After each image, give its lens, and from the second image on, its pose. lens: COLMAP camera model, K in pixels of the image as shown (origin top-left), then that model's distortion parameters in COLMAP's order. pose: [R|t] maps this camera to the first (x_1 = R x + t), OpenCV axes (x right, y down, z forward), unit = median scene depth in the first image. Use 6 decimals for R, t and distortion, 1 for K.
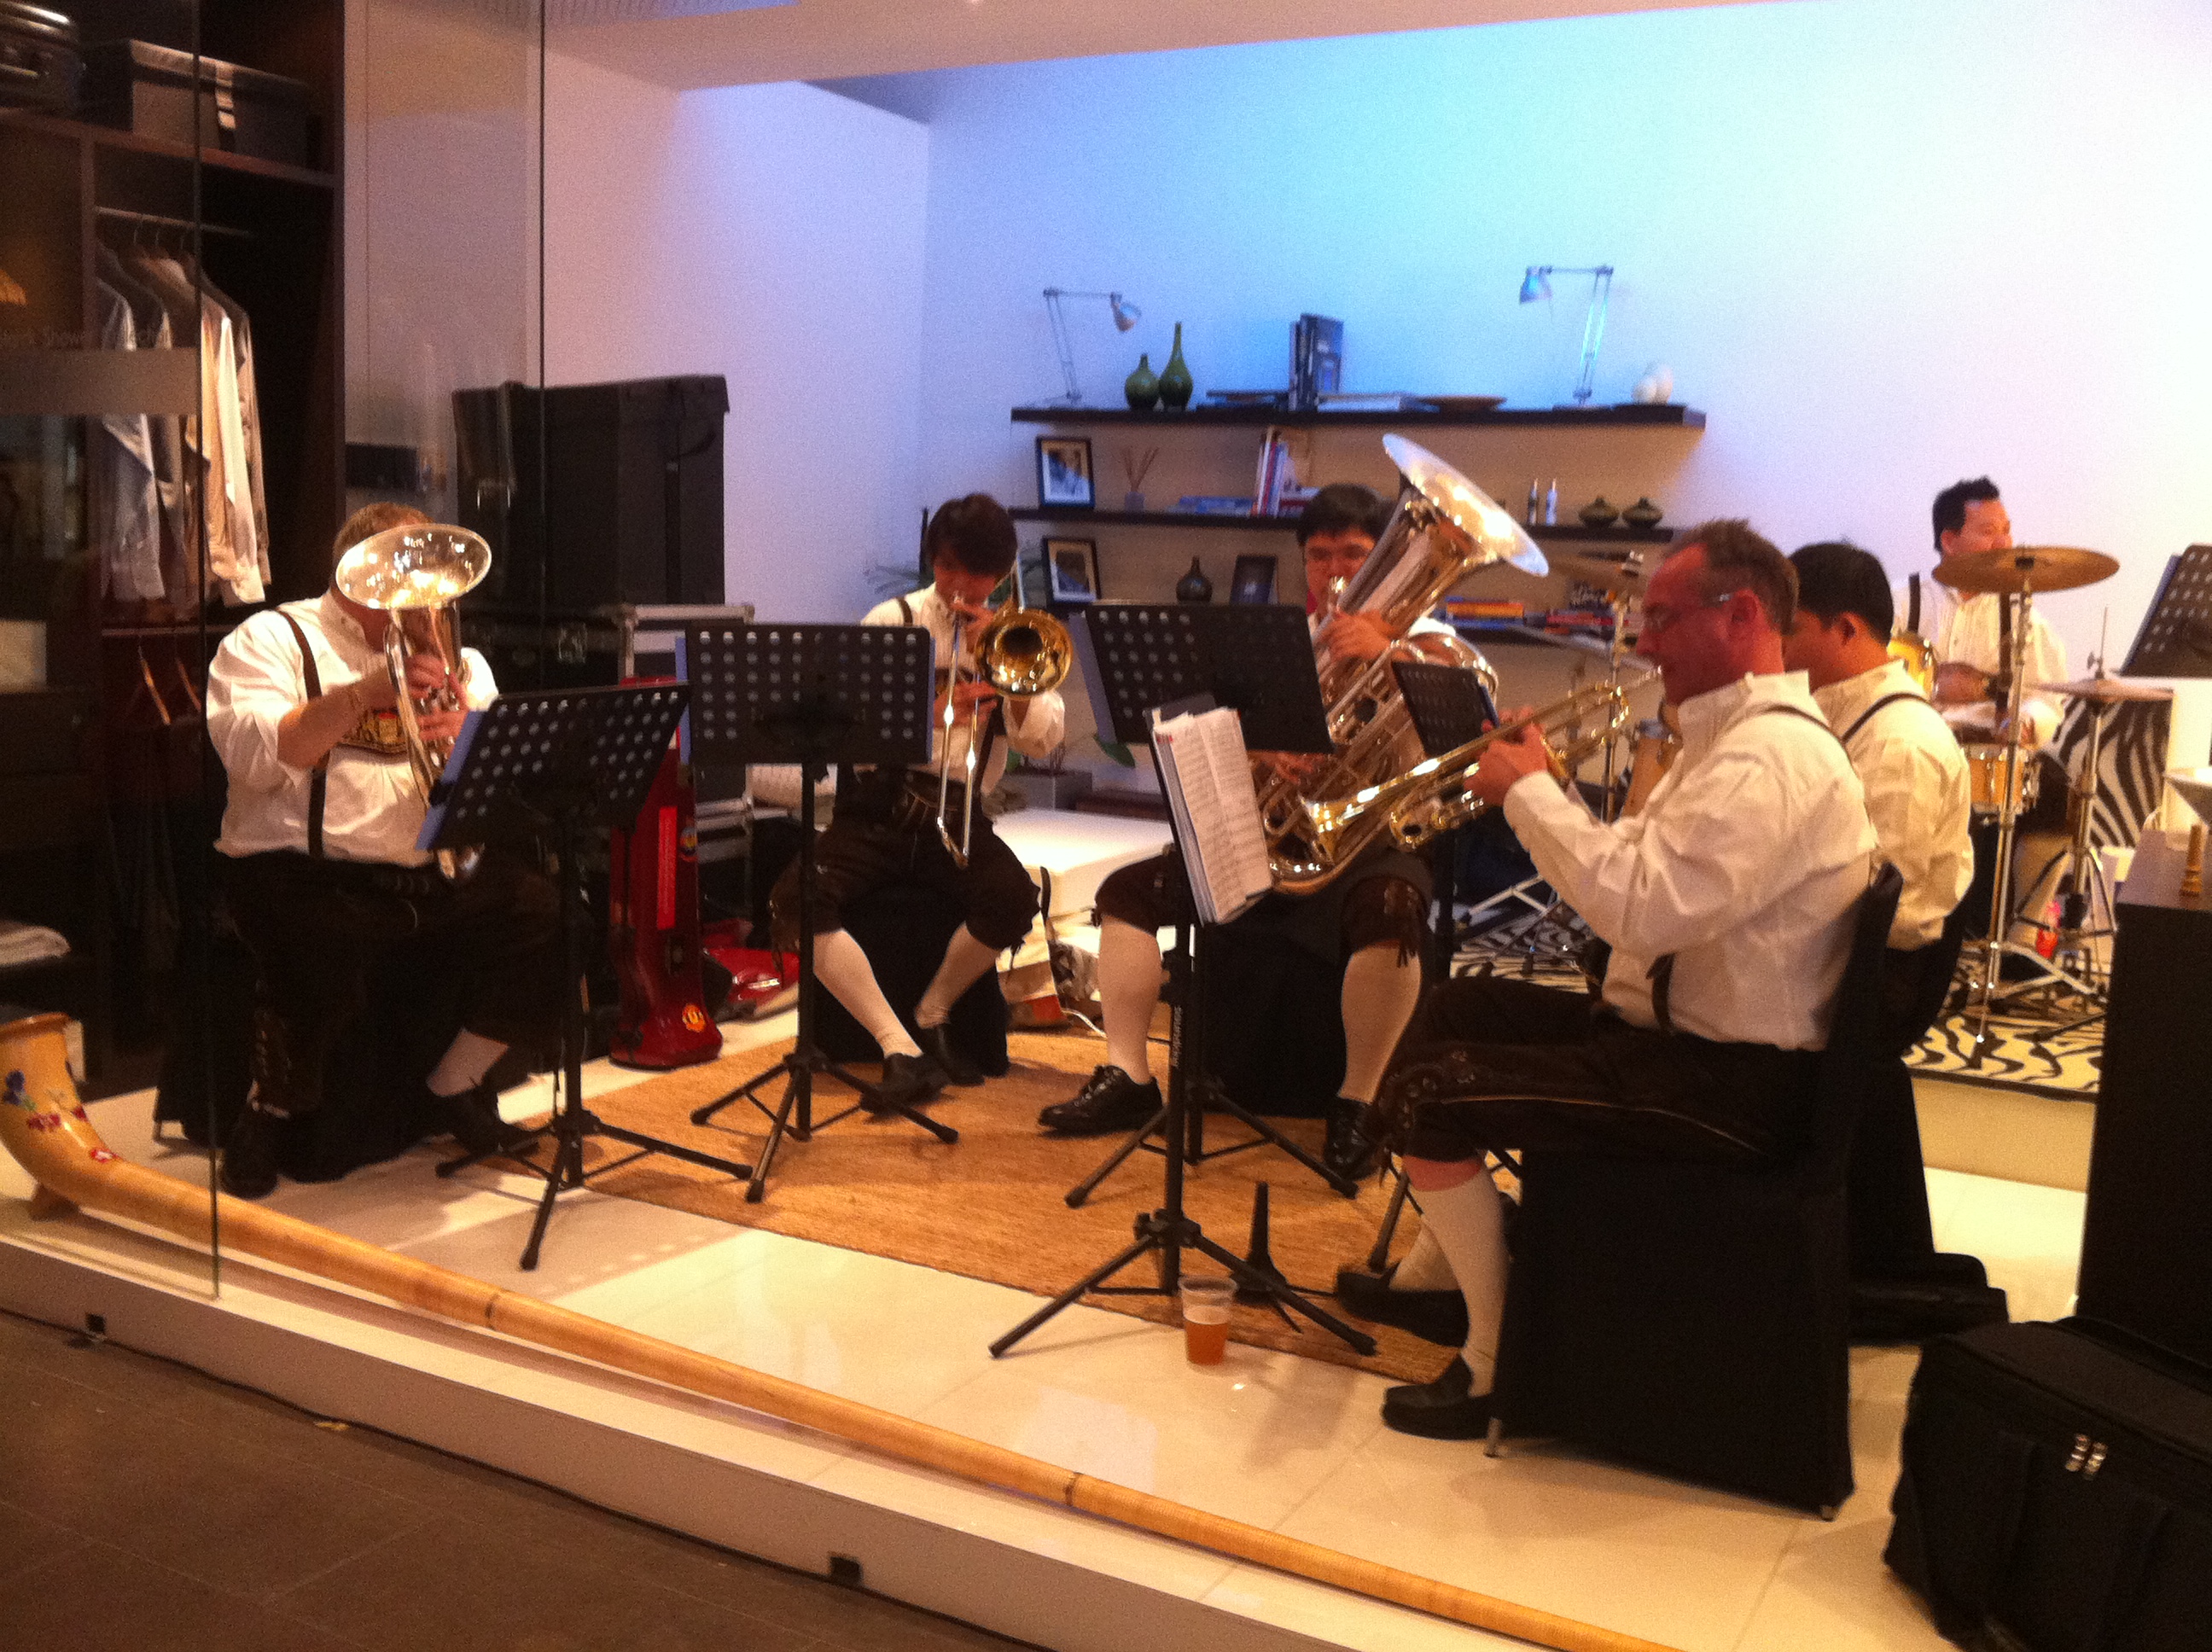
lens RADIAL K [[2146.4, 0, 1106.7], [0, 2146.4, 839.1], [0, 0, 1]] dist [0.125397, -0.284343]
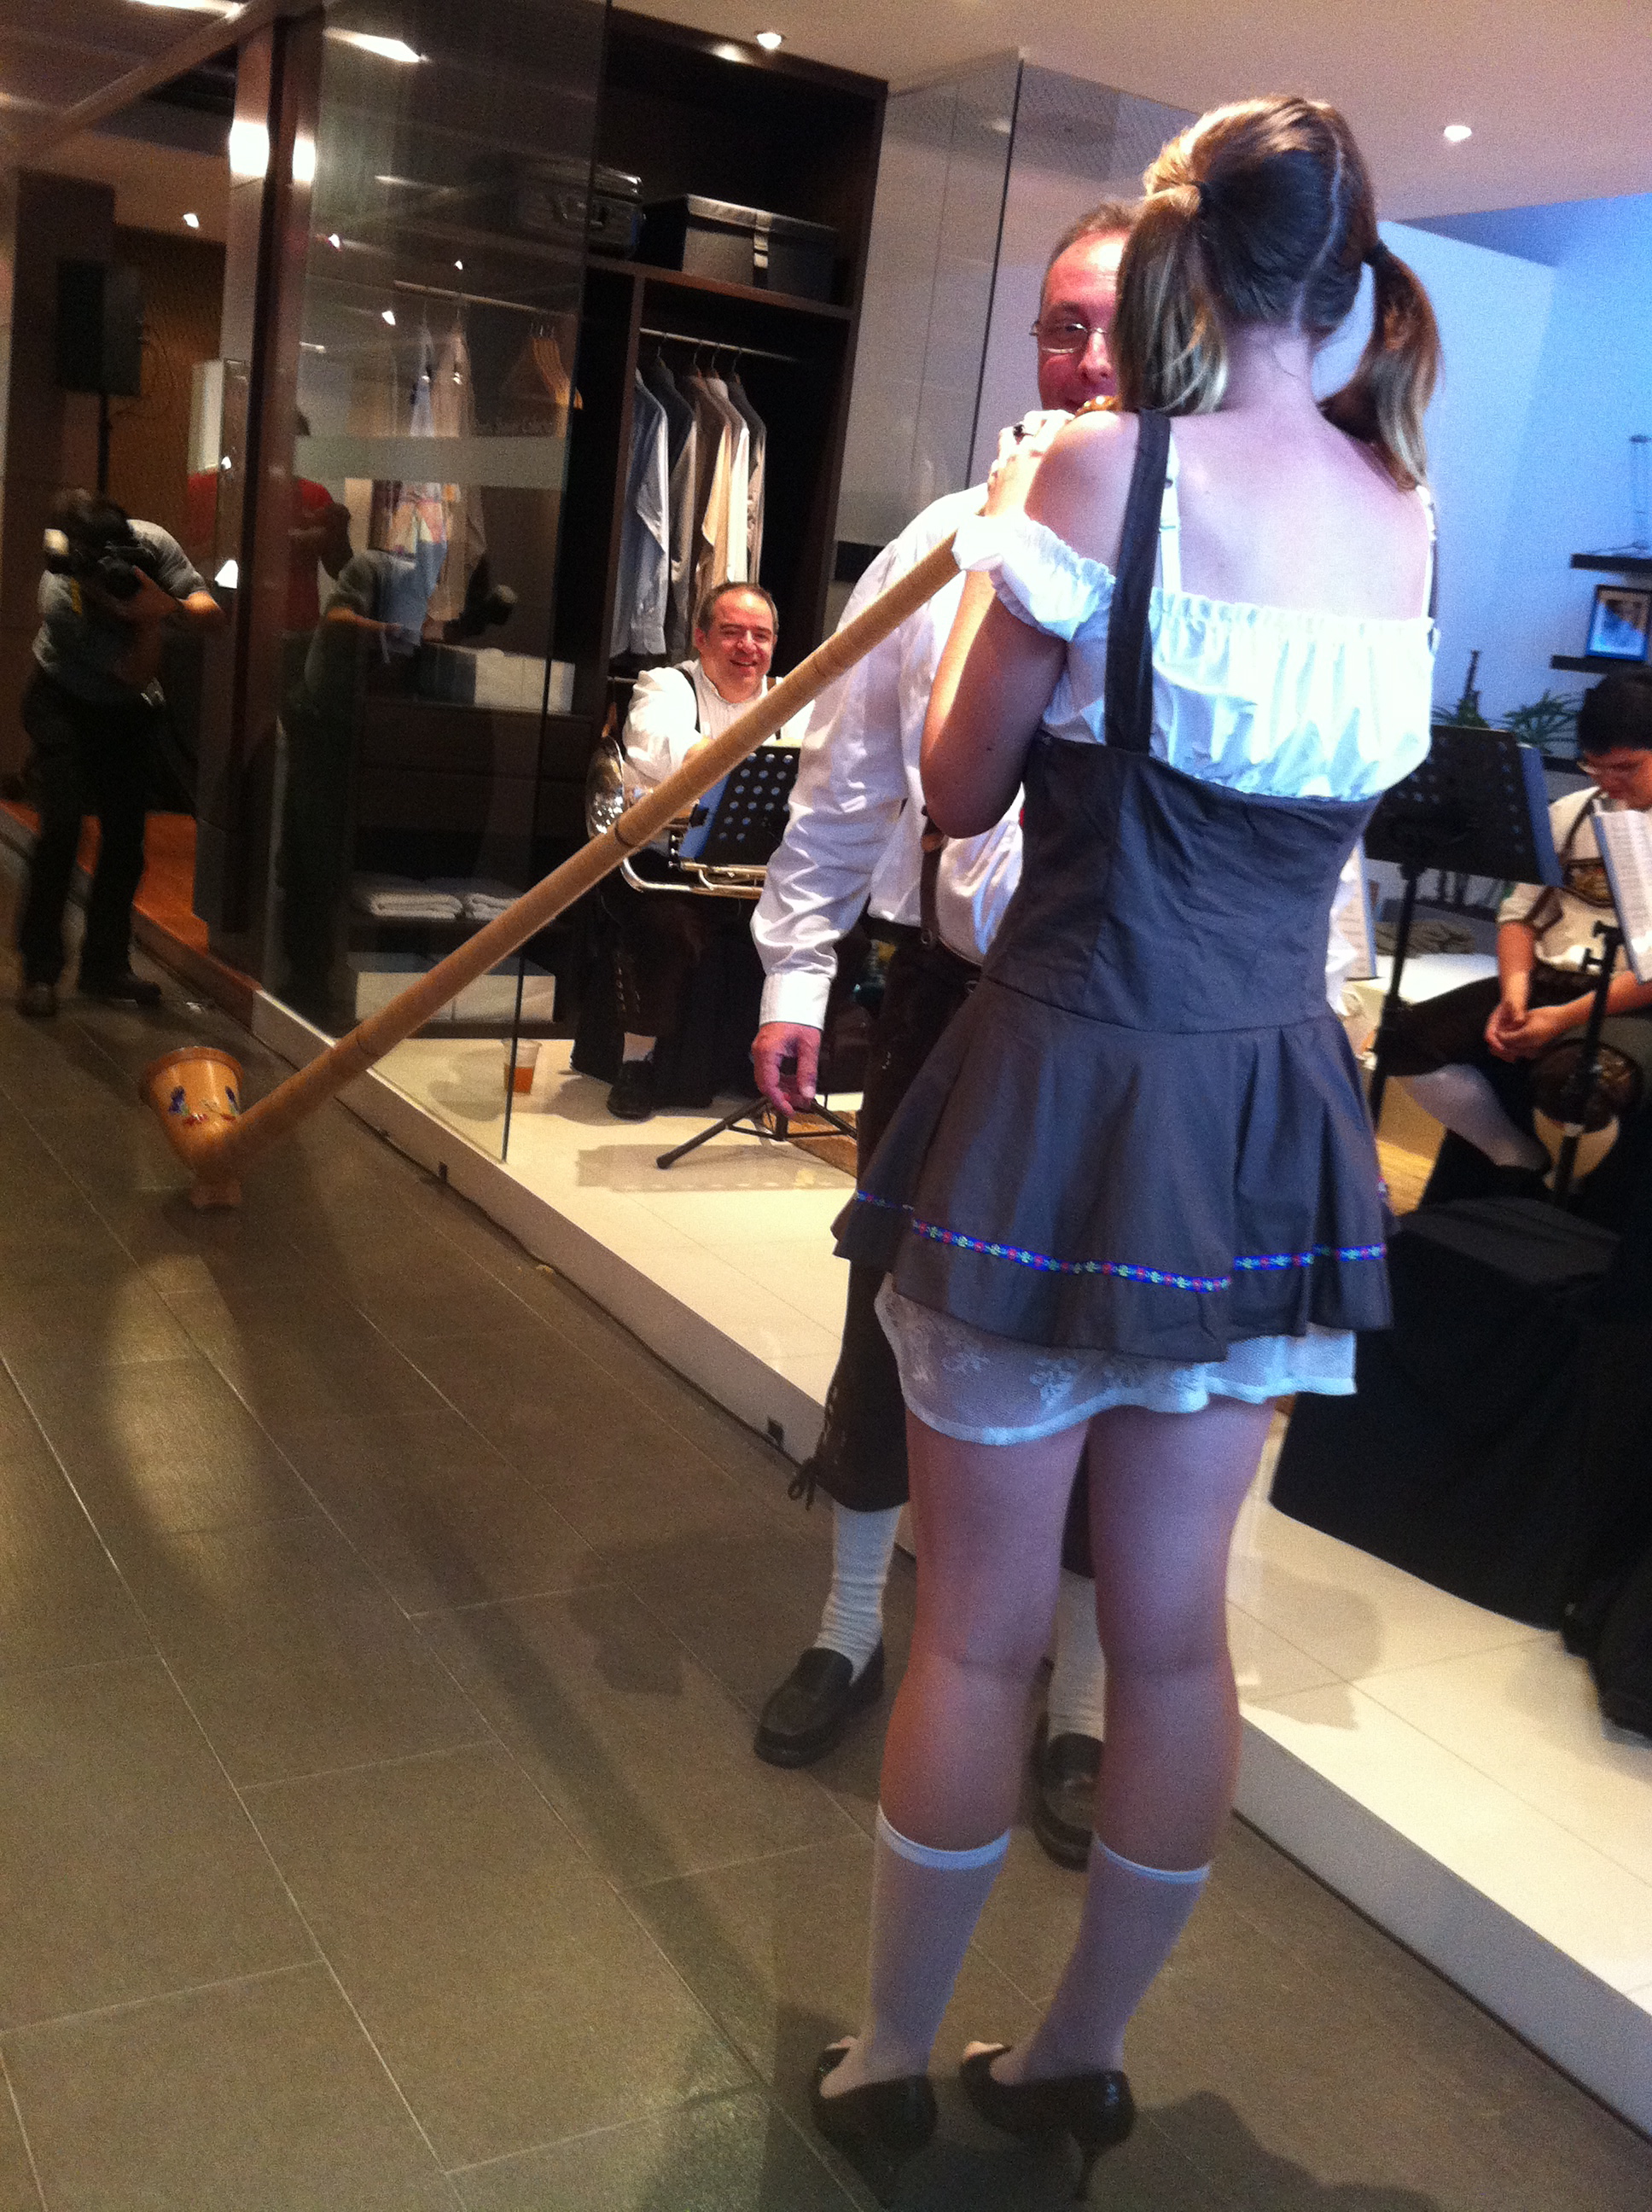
lens RADIAL K [[2146.4, 0, 826.0], [0, 2146.4, 1106.0], [0, 0, 1]] dist [0.125397, -0.284343]
pose [[0.862681, 0.176093, -0.474102, 0.273743], [-0.154631, 0.984373, 0.084253, 0.025044], [0.481530, 0.000628, 0.876429, -0.044056]]
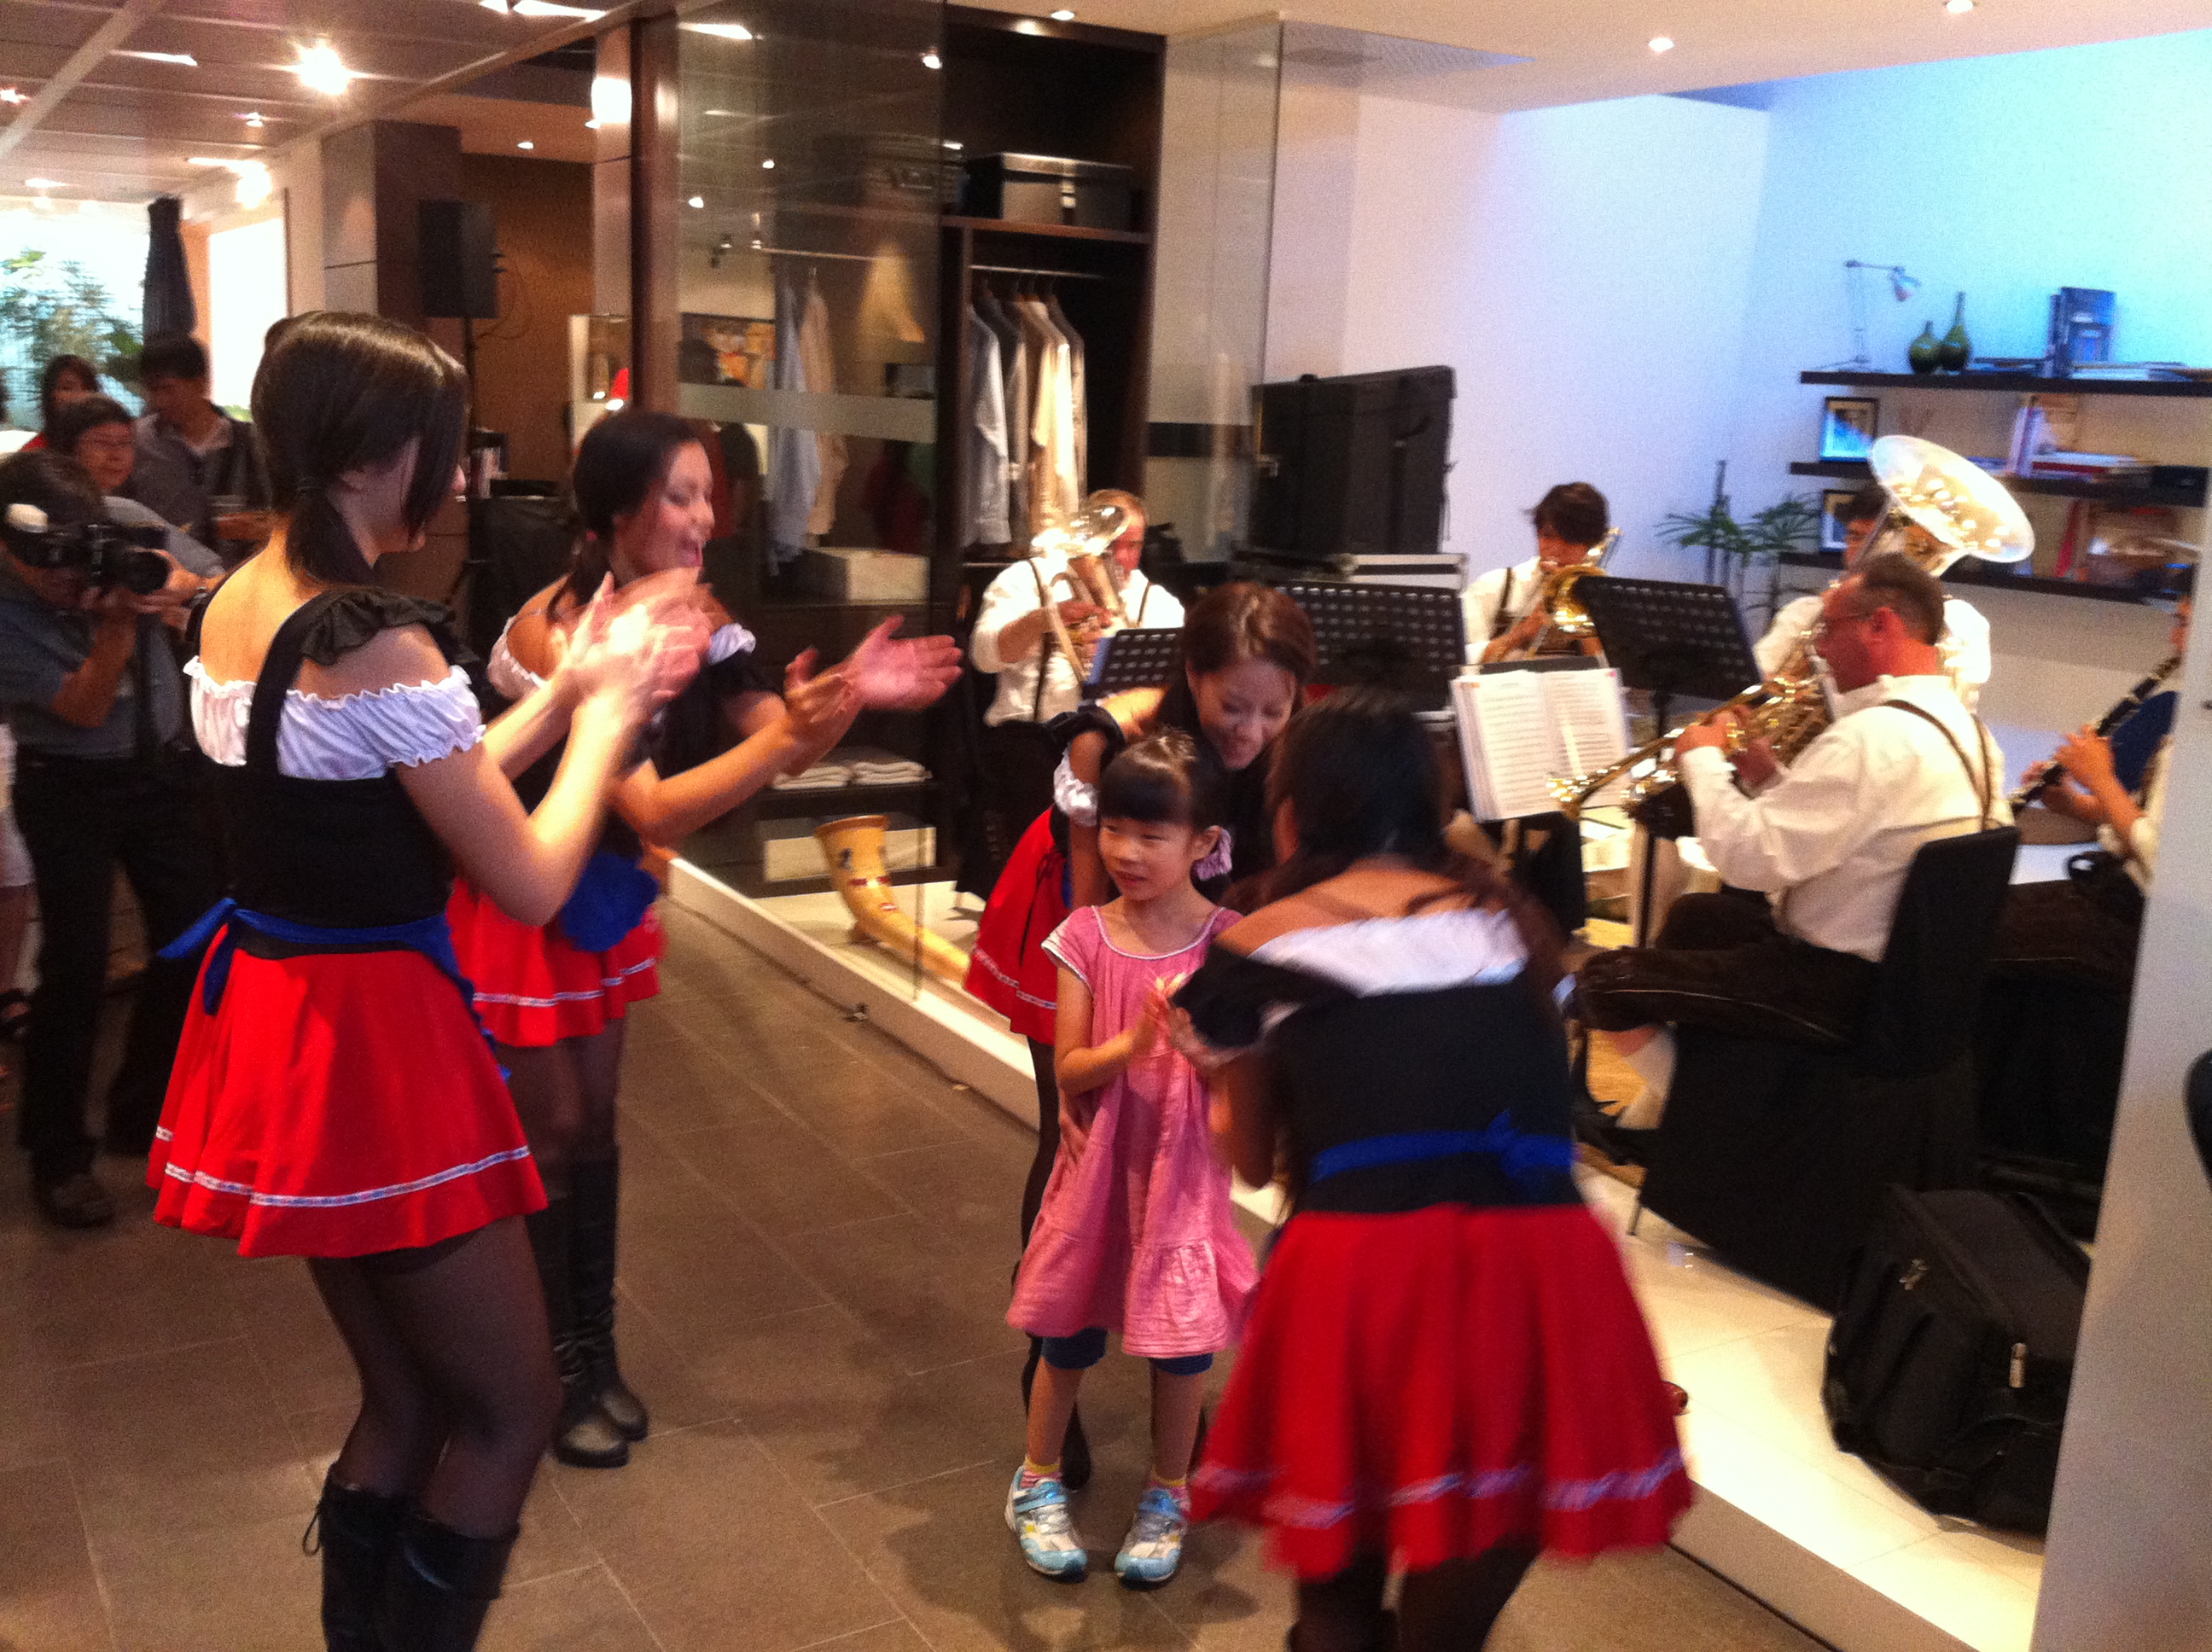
lens RADIAL K [[2146.4, 0, 1106.7], [0, 2146.4, 839.1], [0, 0, 1]] dist [0.125397, -0.284343]
pose [[0.866493, 0.103811, -0.488276, 0.332054], [-0.080566, 0.994397, 0.068443, -0.017605], [0.492645, -0.019966, 0.870001, -0.210774]]
